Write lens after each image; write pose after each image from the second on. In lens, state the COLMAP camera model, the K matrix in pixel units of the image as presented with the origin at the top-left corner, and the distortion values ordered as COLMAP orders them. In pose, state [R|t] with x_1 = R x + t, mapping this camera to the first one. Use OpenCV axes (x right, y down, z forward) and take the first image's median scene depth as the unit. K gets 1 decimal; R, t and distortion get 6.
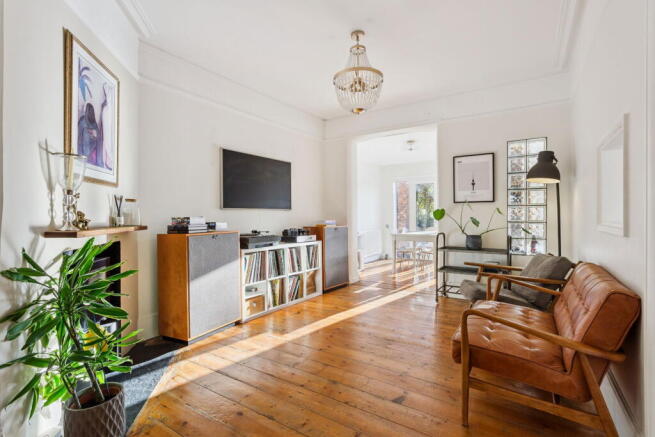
lens RADIAL K [[317.9, 0, 327.5], [0, 317.9, 218.5], [0, 0, 1]] dist [0.000212, -0.000031]
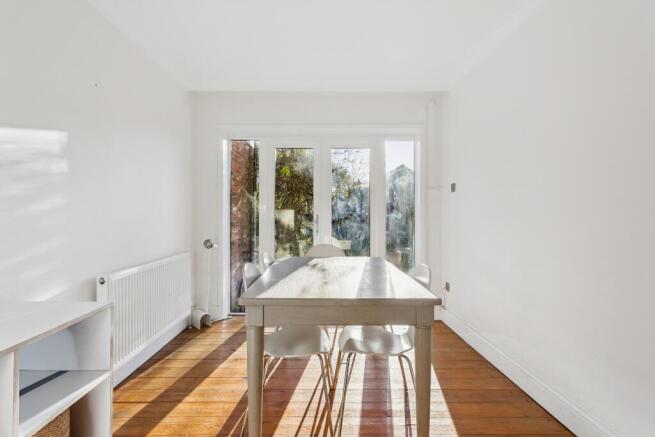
lens RADIAL K [[313.3, 0, 328.4], [0, 313.3, 213.2], [0, 0, 1]] dist [-0.001105, -0.000471]
pose [[0.824043, 0.007508, 0.566478, 0.179831], [0.002615, 0.999851, -0.017057, -0.012169], [-0.566521, 0.015537, 0.823900, 1.167817]]
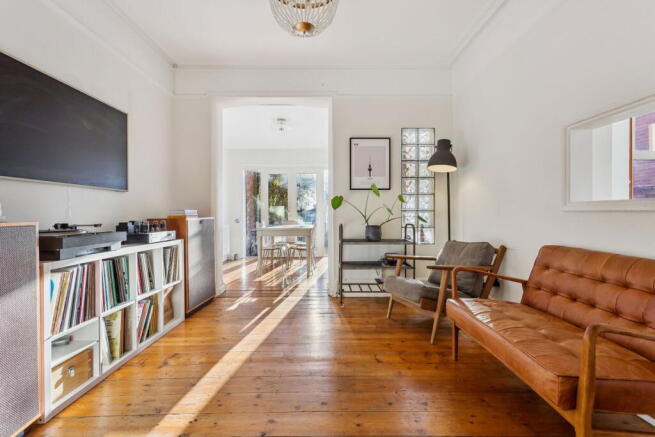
lens RADIAL K [[313.3, 0, 328.4], [0, 313.3, 213.2], [0, 0, 1]] dist [-0.001105, -0.000471]
pose [[0.828495, 0.001961, 0.559993, -0.152685], [0.004859, 0.999931, -0.010691, 0.027611], [-0.559976, 0.011578, 0.828428, 0.328615]]
